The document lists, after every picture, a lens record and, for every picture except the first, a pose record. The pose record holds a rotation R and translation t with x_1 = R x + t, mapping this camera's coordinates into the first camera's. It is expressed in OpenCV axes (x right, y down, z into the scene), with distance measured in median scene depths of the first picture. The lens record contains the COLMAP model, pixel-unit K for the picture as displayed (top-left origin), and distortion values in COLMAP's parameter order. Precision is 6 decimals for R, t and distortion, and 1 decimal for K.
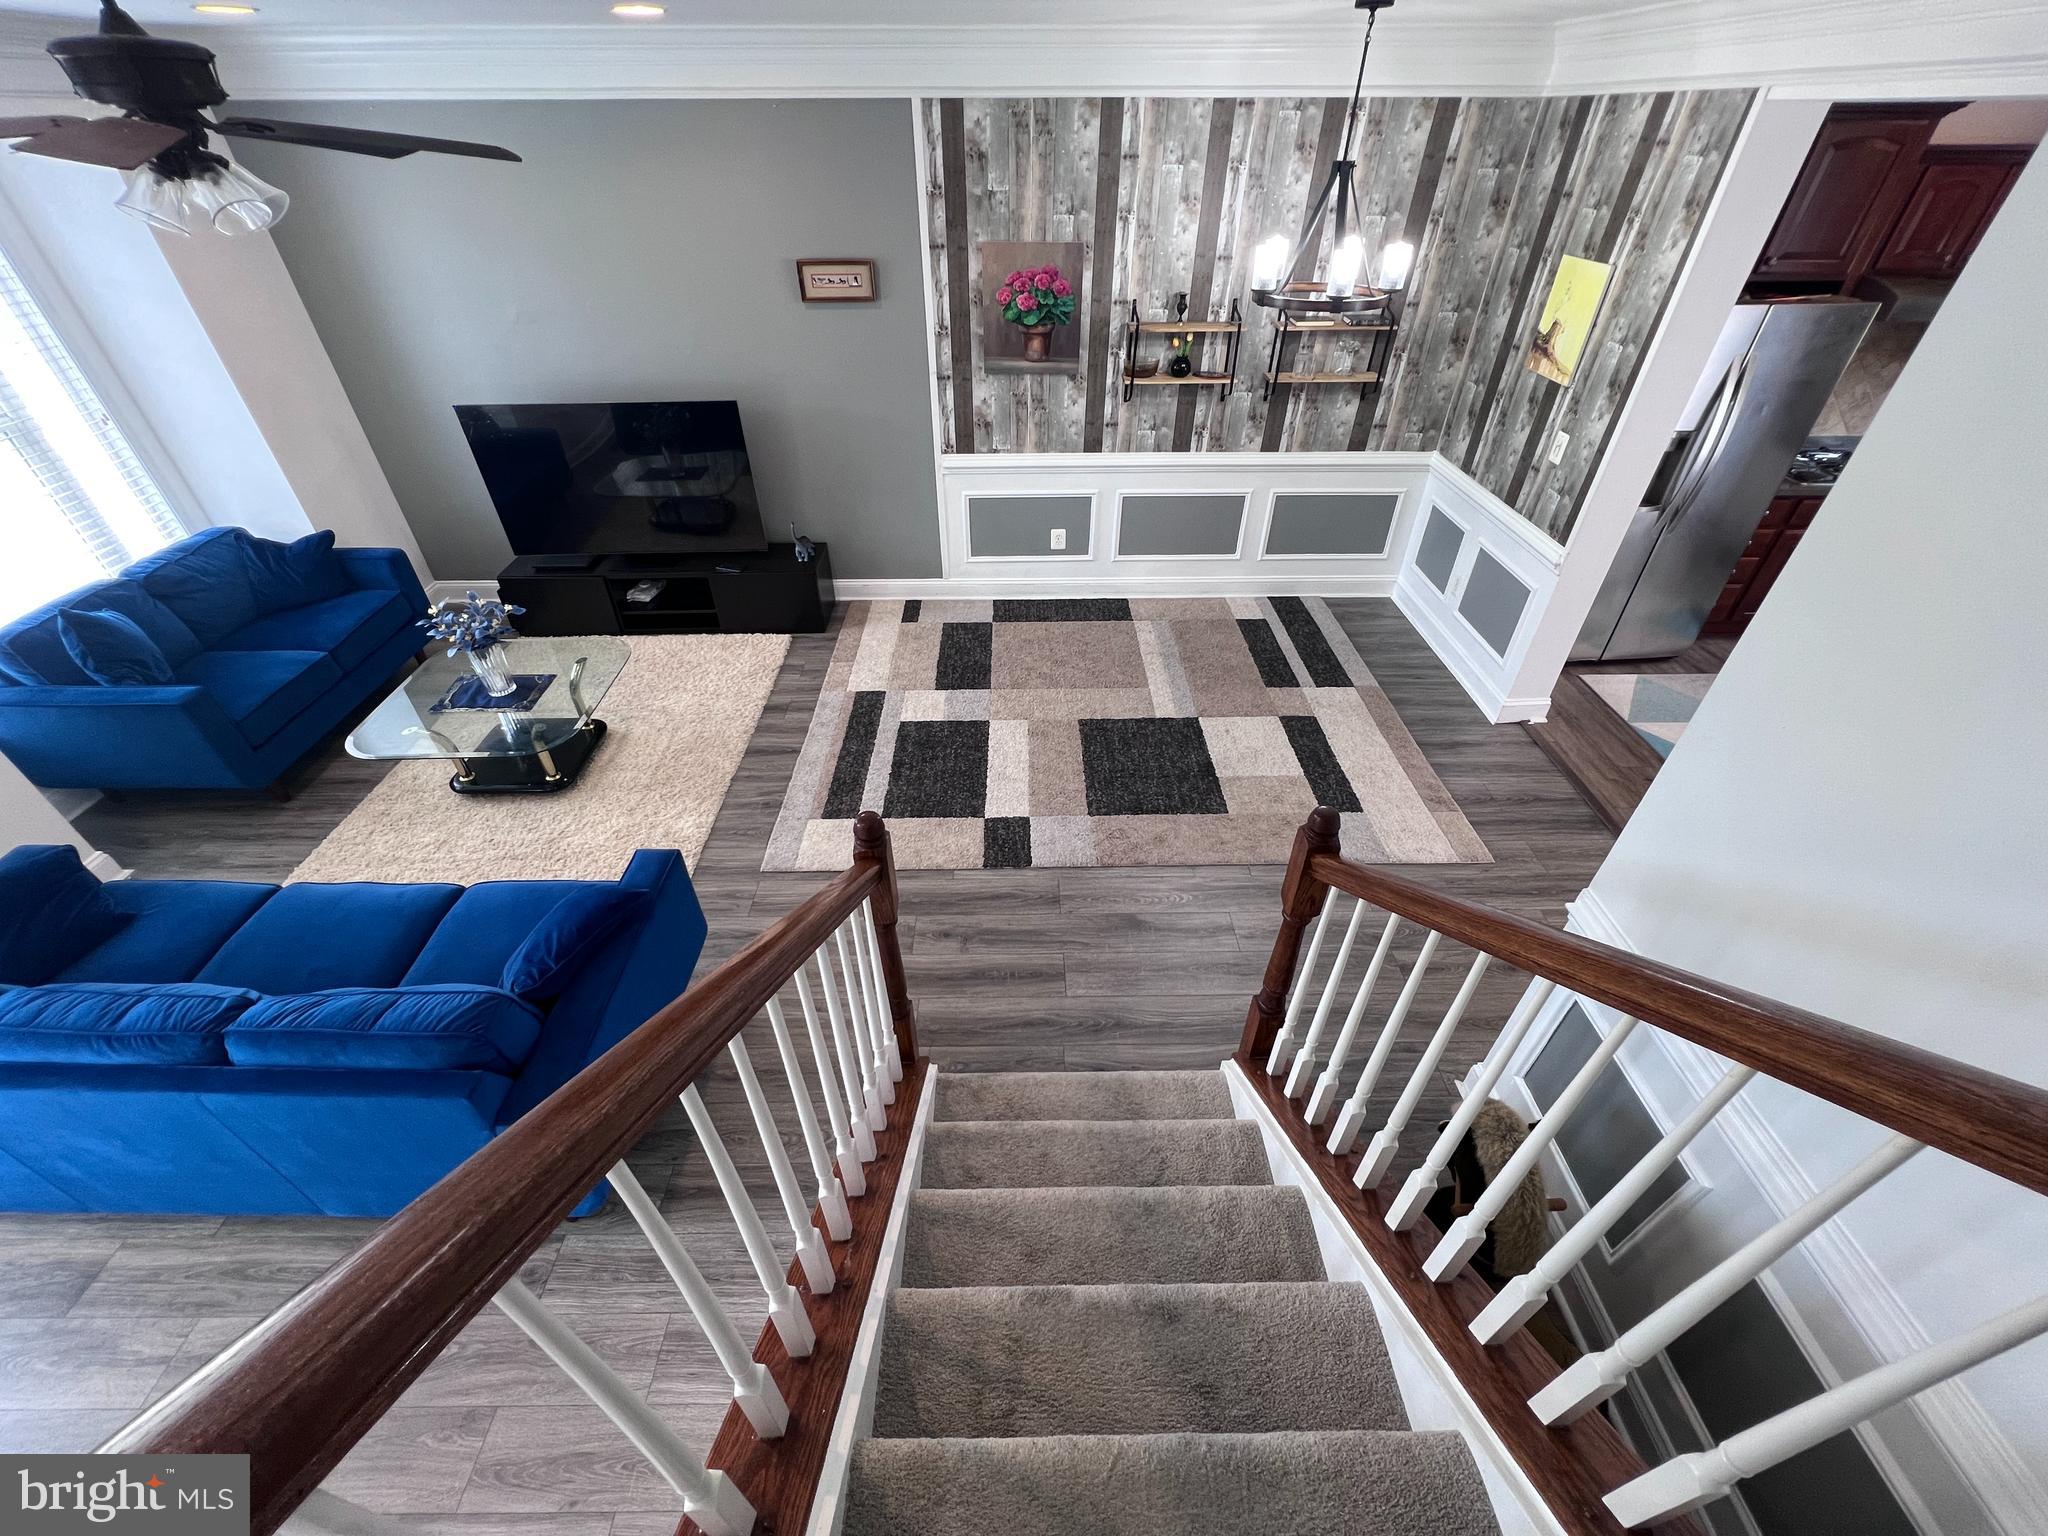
lens RADIAL K [[823.3, 0, 1019.8], [0, 823.3, 759.4], [0, 0, 1]] dist [-0.002746, 0.000041]
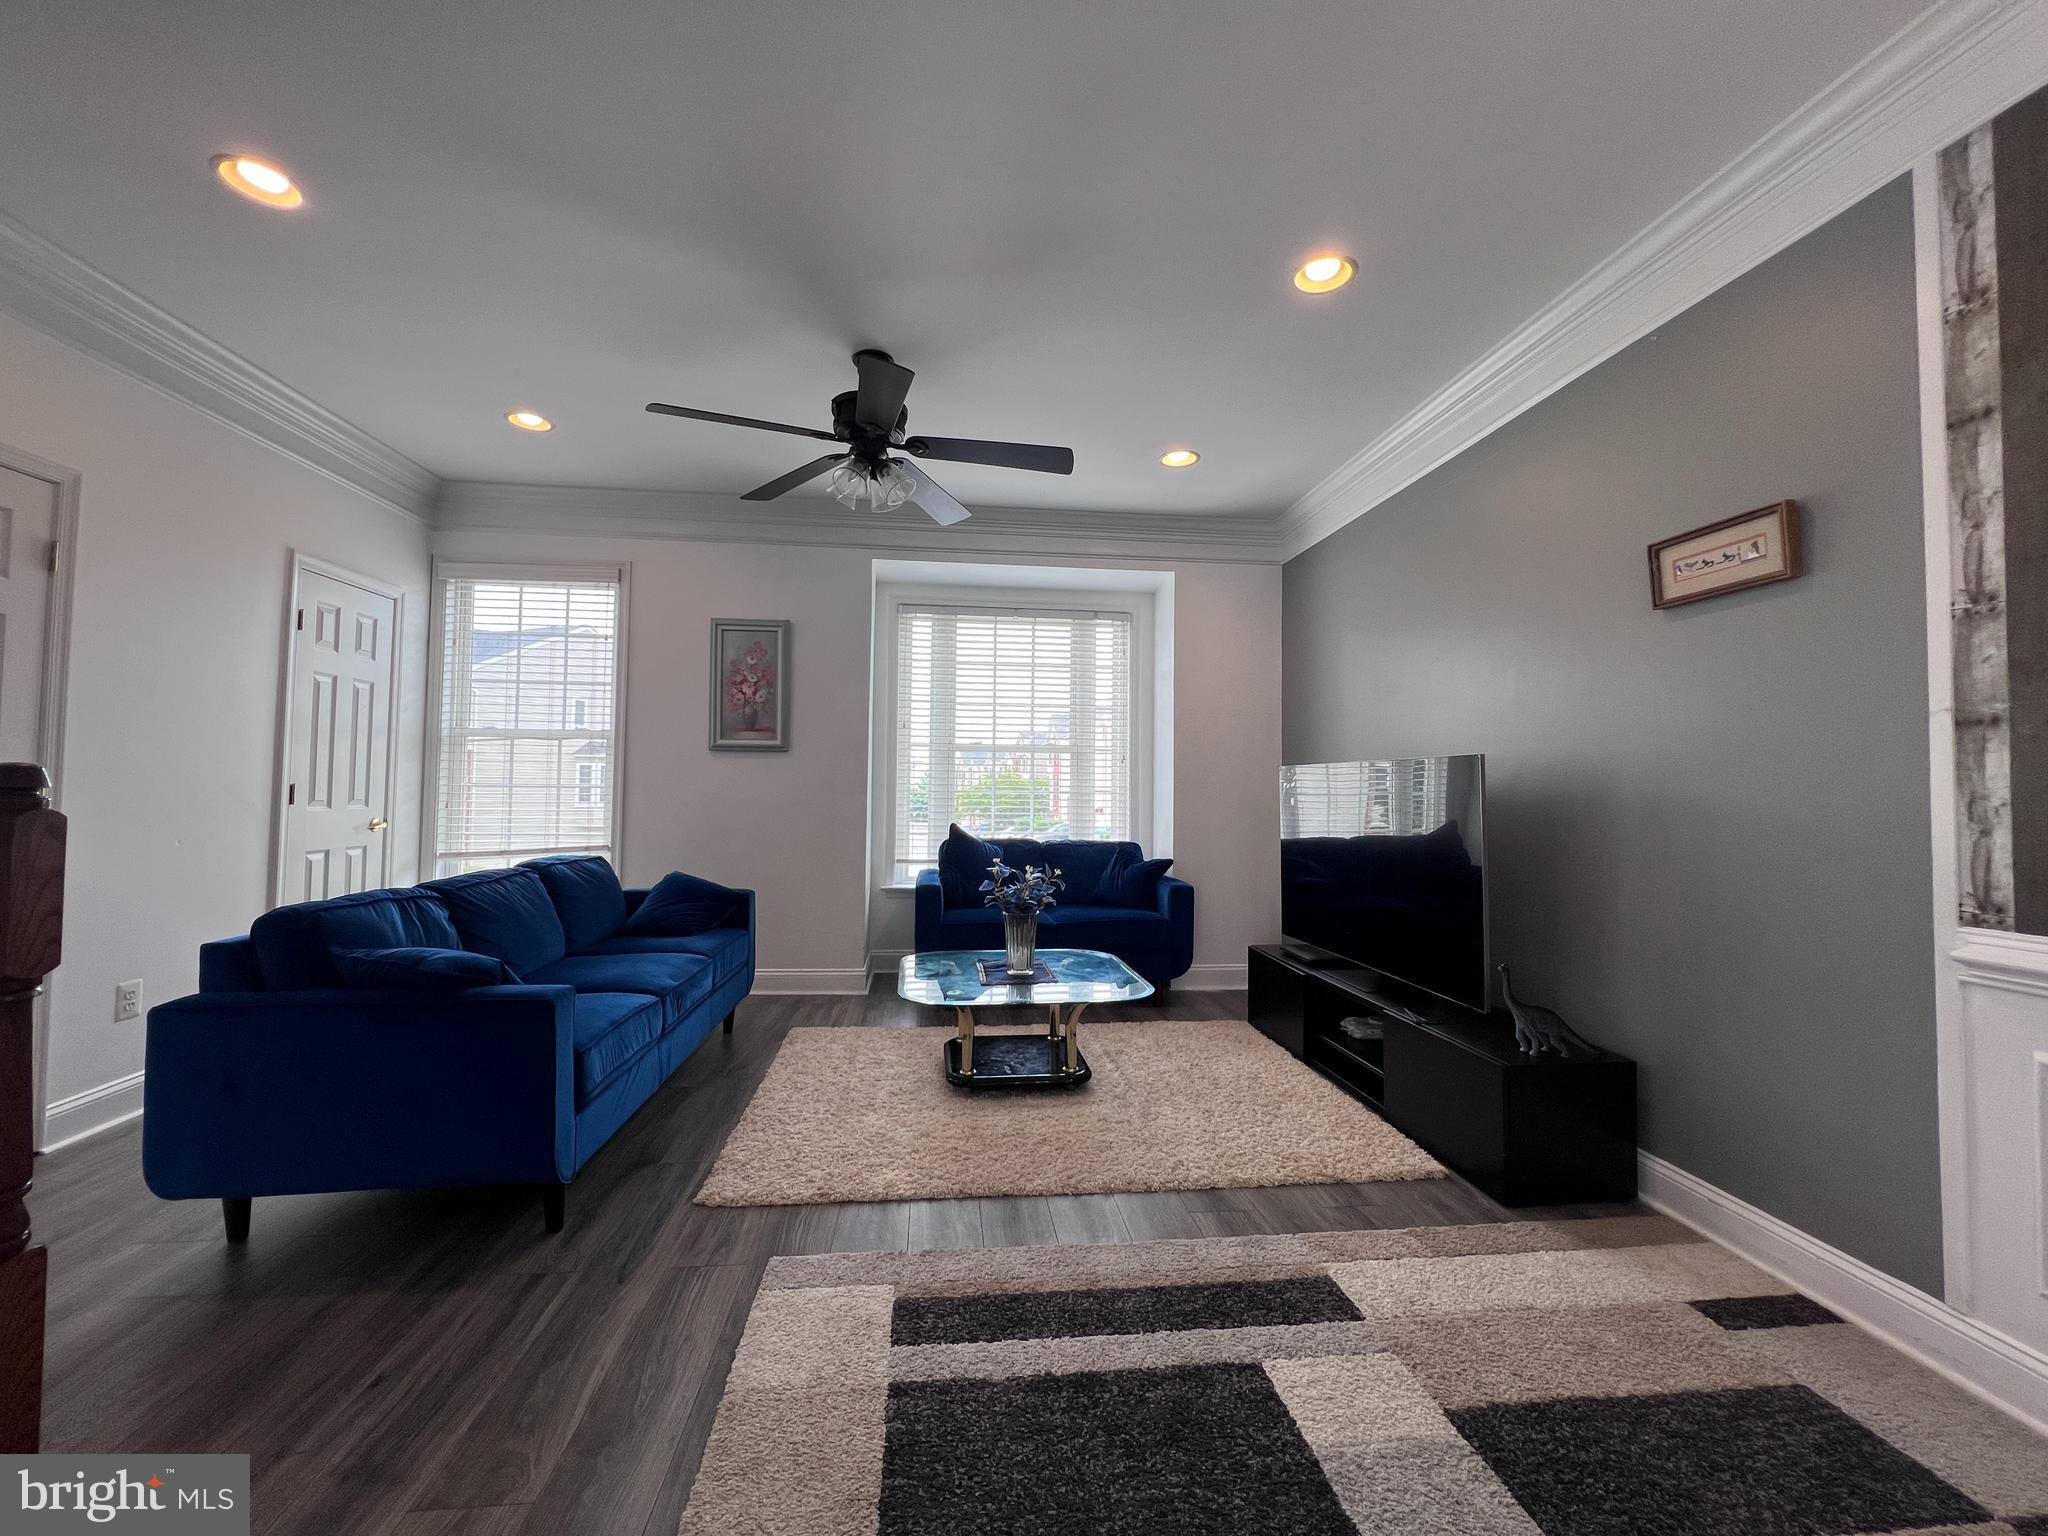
lens RADIAL K [[823.3, 0, 1018.5], [0, 823.3, 758.3], [0, 0, 1]] dist [-0.002746, 0.000041]
pose [[0.095010, -0.032584, -0.994943, 0.244111], [-0.620326, 0.779750, -0.084773, -0.166047], [0.778569, 0.625243, 0.053871, 0.701978]]
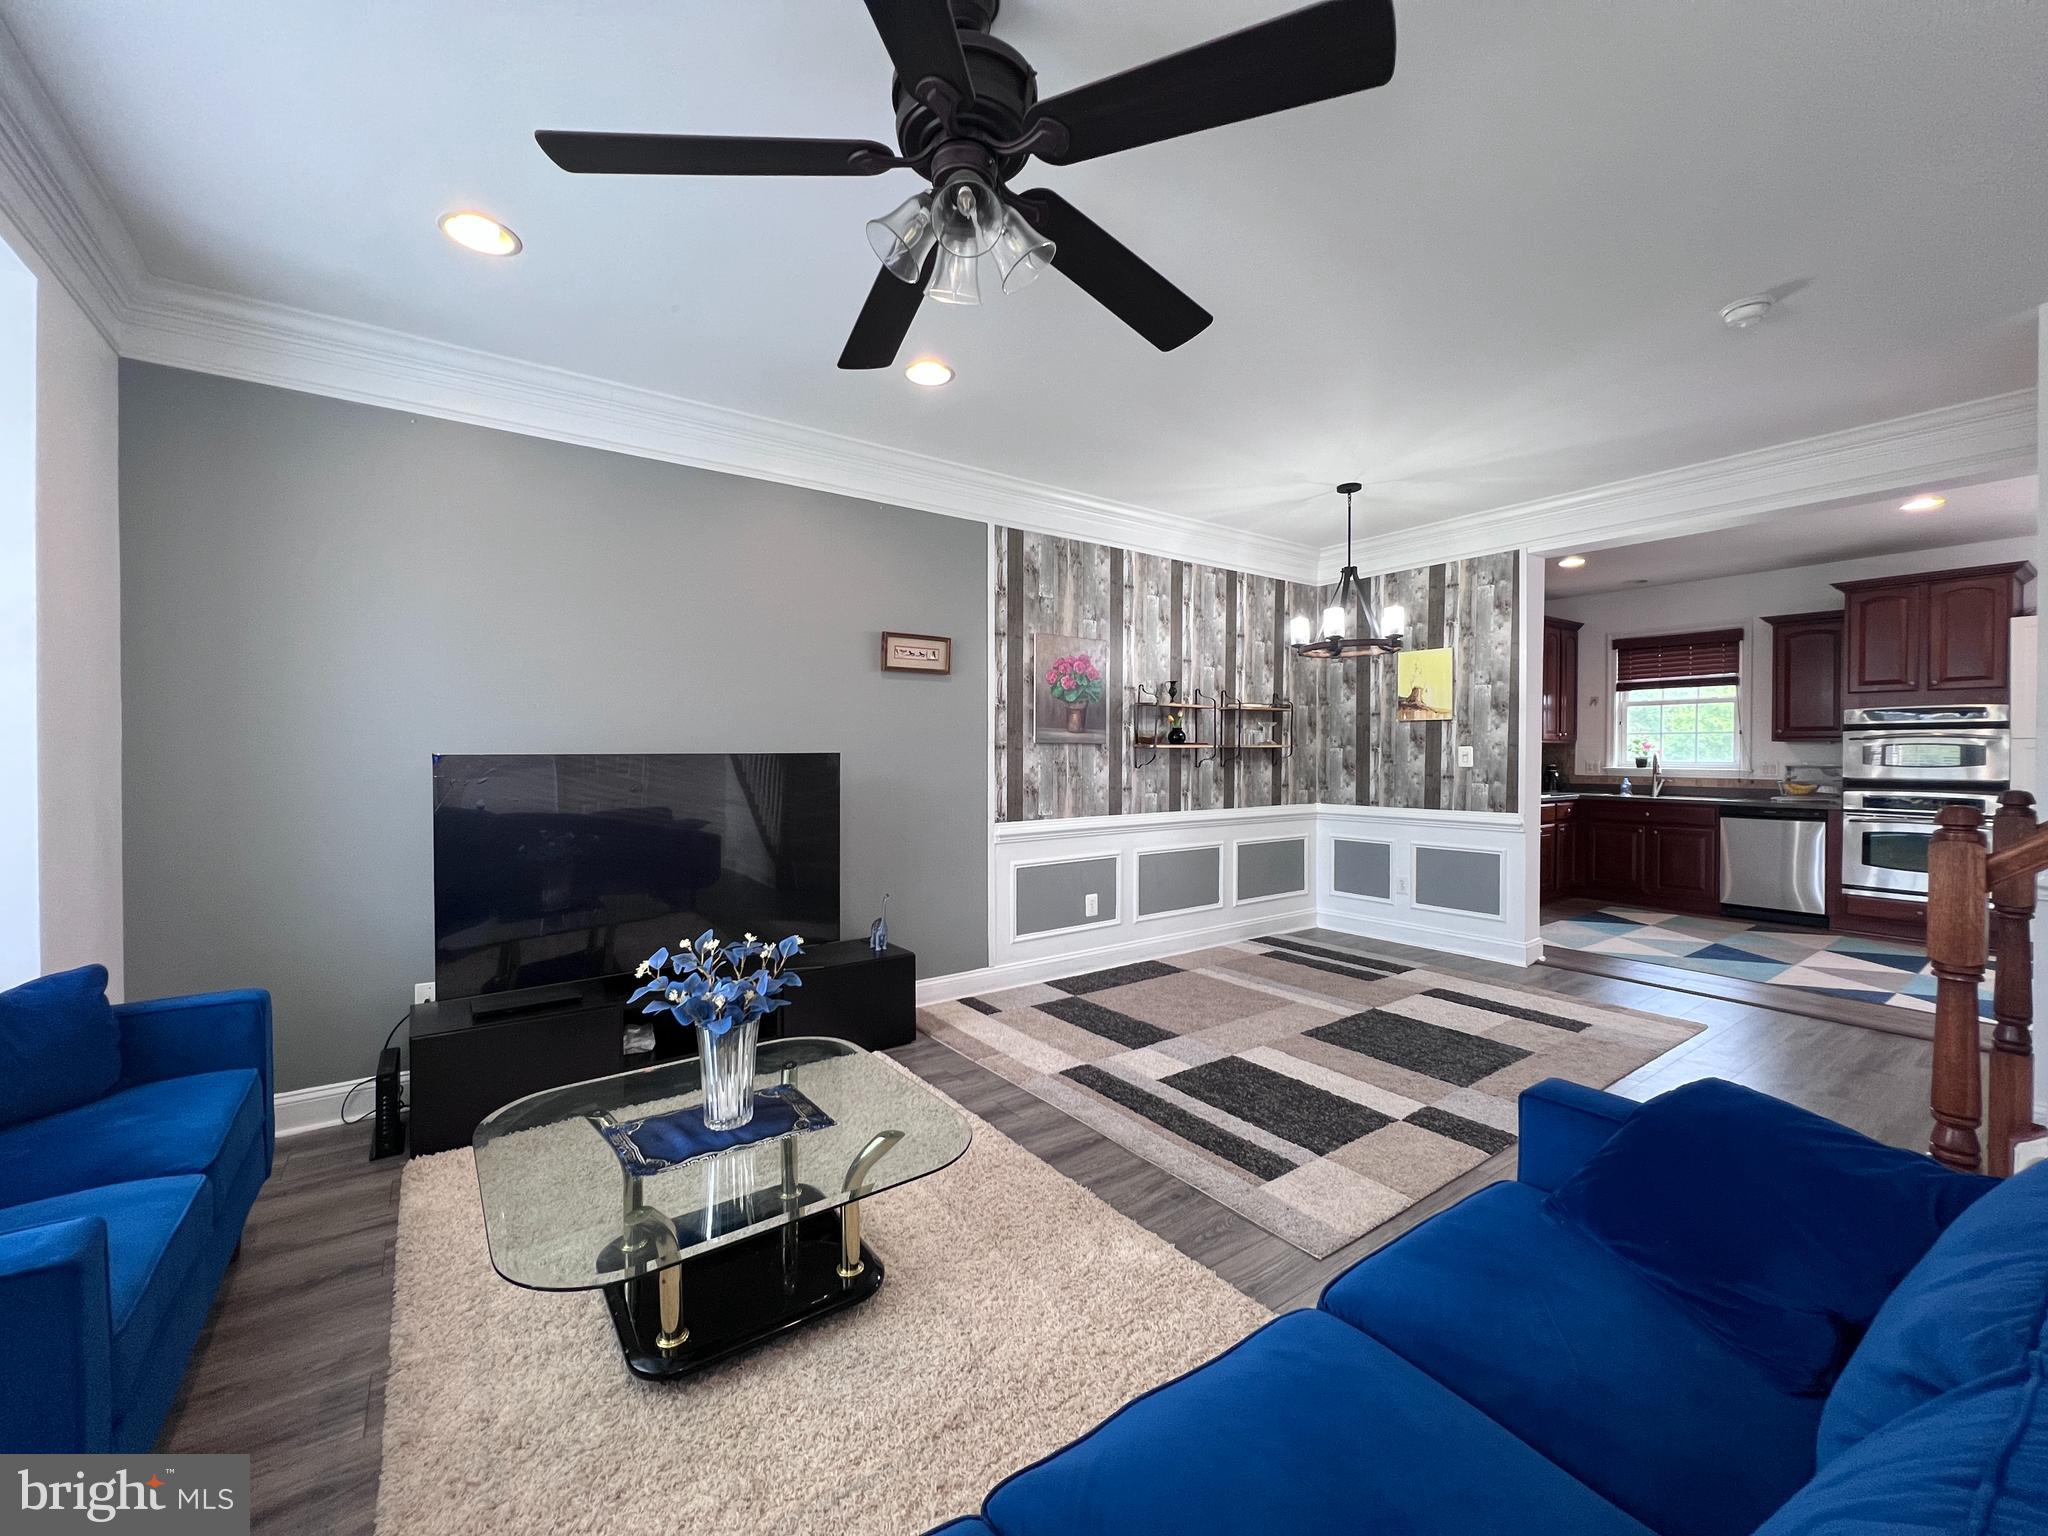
lens RADIAL K [[823.3, 0, 1018.7], [0, 823.3, 760.6], [0, 0, 1]] dist [-0.002746, 0.000041]
pose [[0.821347, -0.003703, 0.570417, -0.680936], [0.348057, 0.795509, -0.496006, 0.051857], [-0.451935, 0.605931, 0.654678, 0.373510]]
